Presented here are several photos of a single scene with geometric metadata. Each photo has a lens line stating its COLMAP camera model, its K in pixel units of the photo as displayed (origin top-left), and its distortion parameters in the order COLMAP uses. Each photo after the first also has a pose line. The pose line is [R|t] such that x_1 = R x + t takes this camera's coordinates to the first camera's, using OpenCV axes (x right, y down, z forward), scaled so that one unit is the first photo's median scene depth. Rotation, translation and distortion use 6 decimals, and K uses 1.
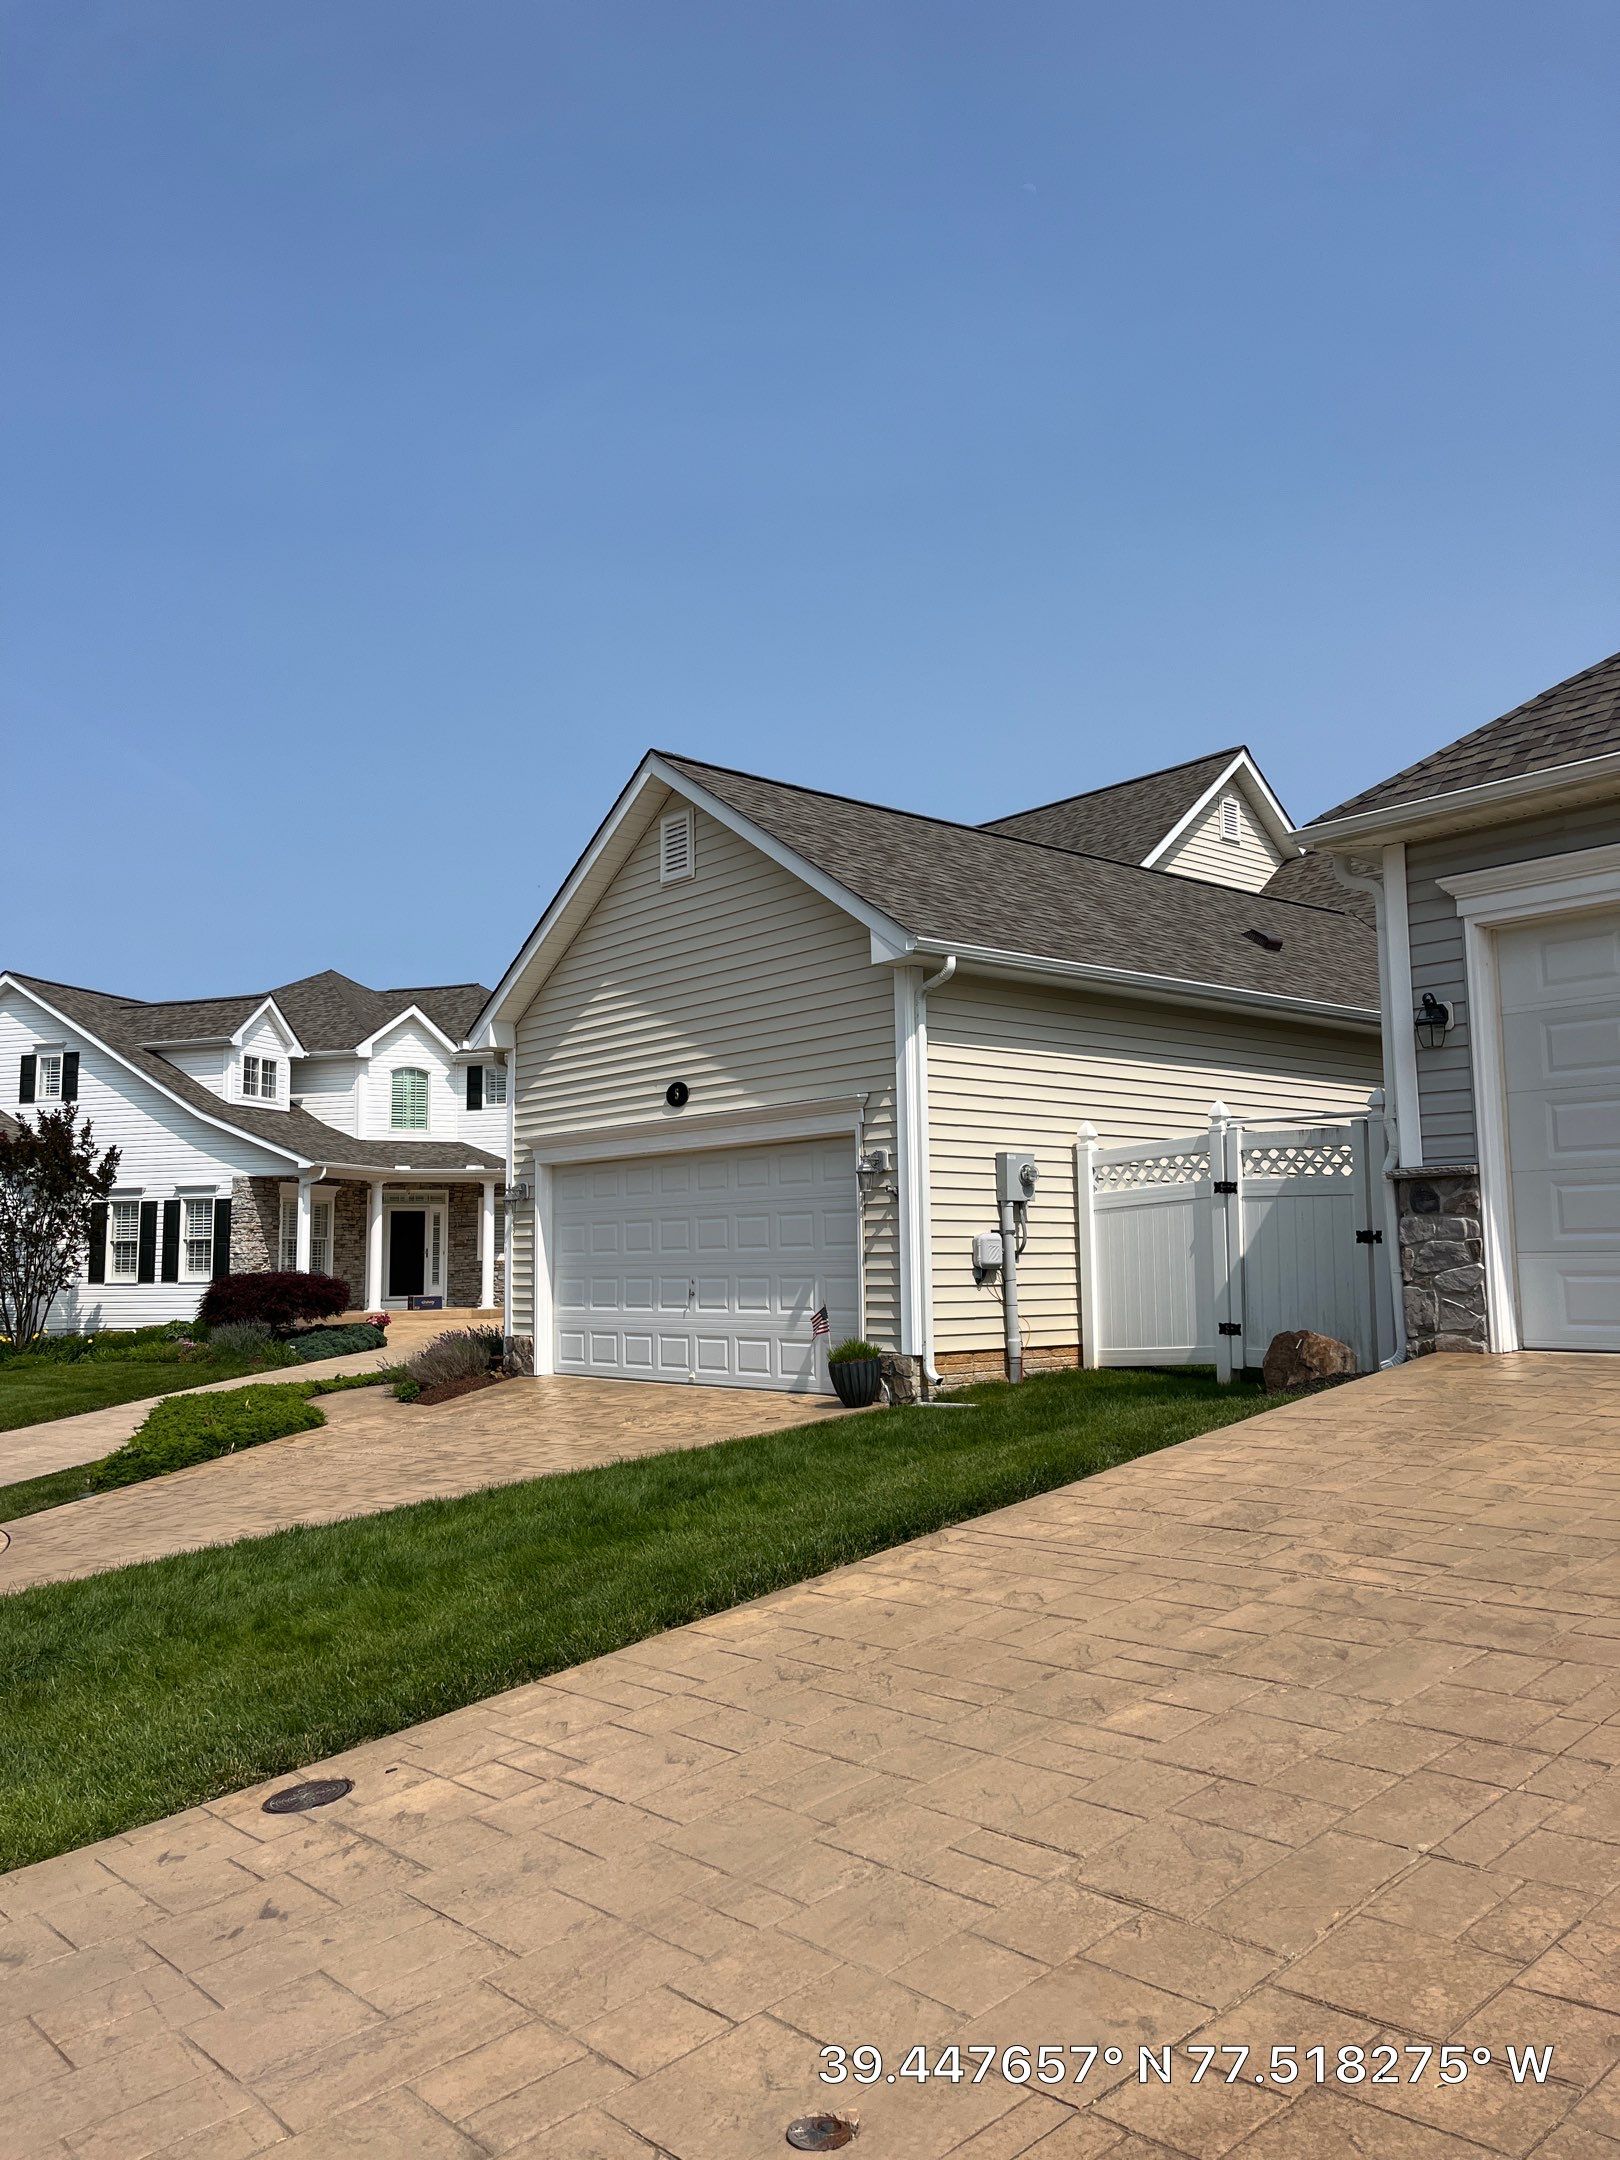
lens RADIAL K [[1508.5, 0, 810.0], [0, 1508.5, 1080.0], [0, 0, 1]] dist [0.084460, -0.088826]
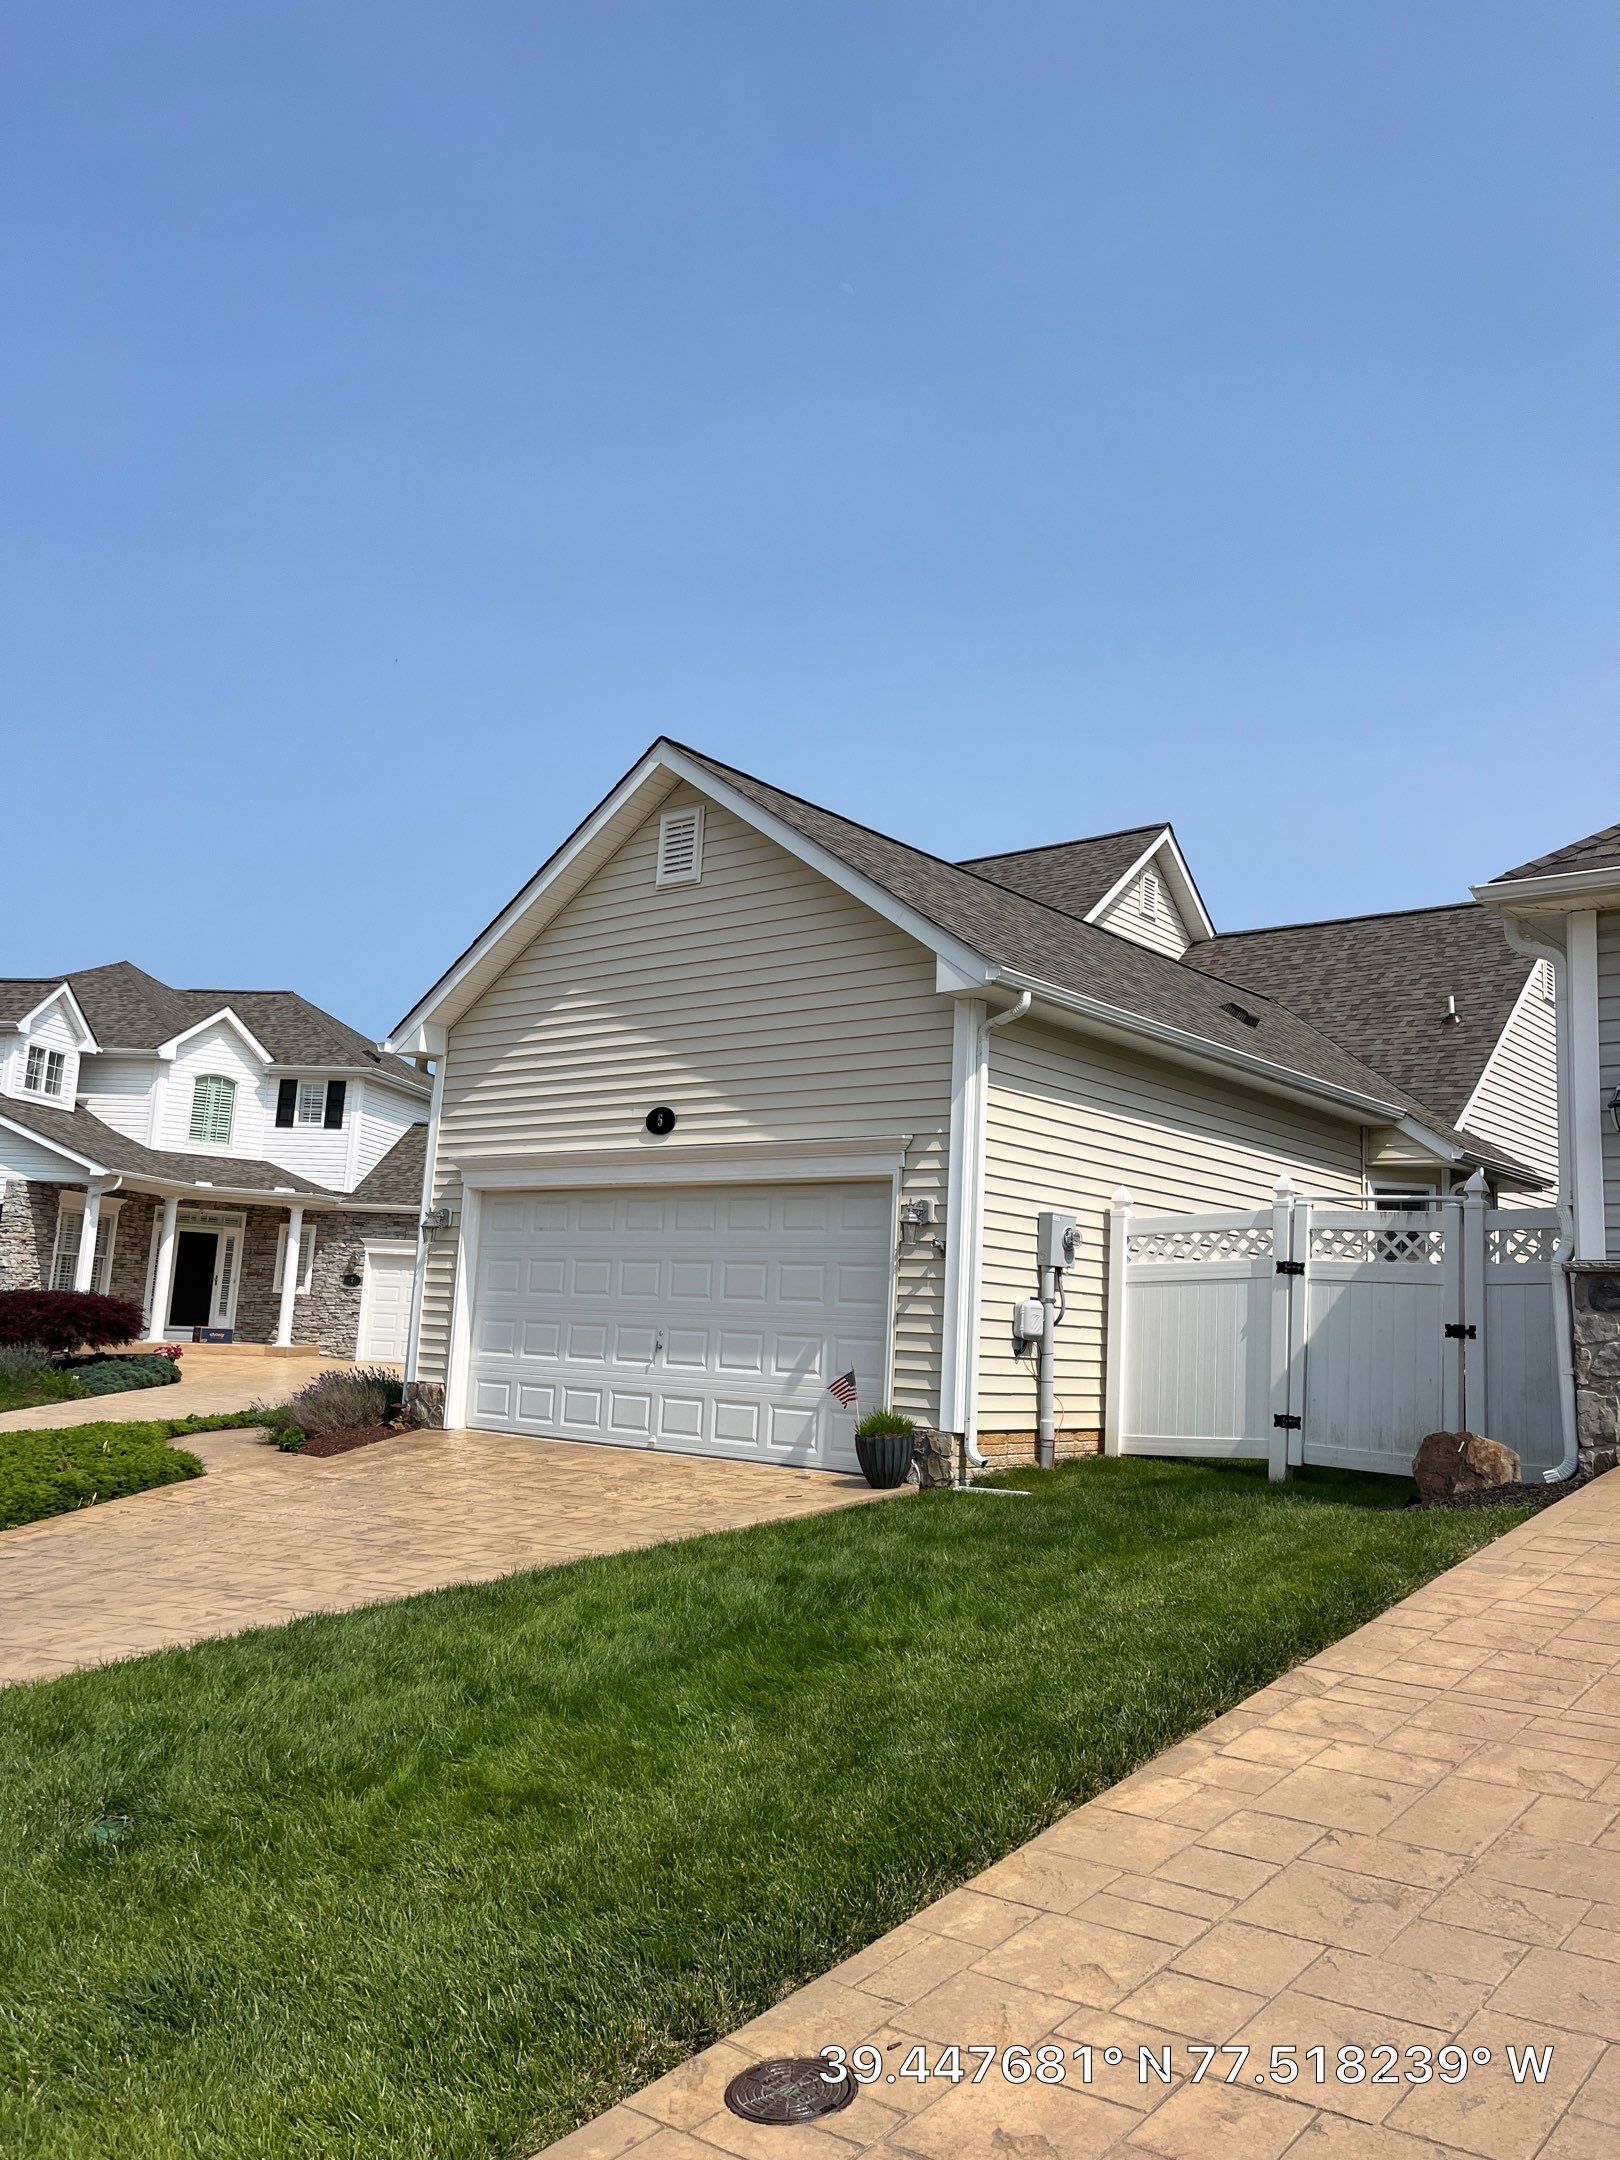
lens RADIAL K [[1516.1, 0, 810.0], [0, 1516.1, 1080.0], [0, 0, 1]] dist [0.070394, -0.090812]
pose [[0.984172, 0.087588, 0.154057, -0.141922], [-0.081538, 0.995646, -0.045172, 0.018915], [-0.157343, 0.031895, 0.987029, 0.101798]]
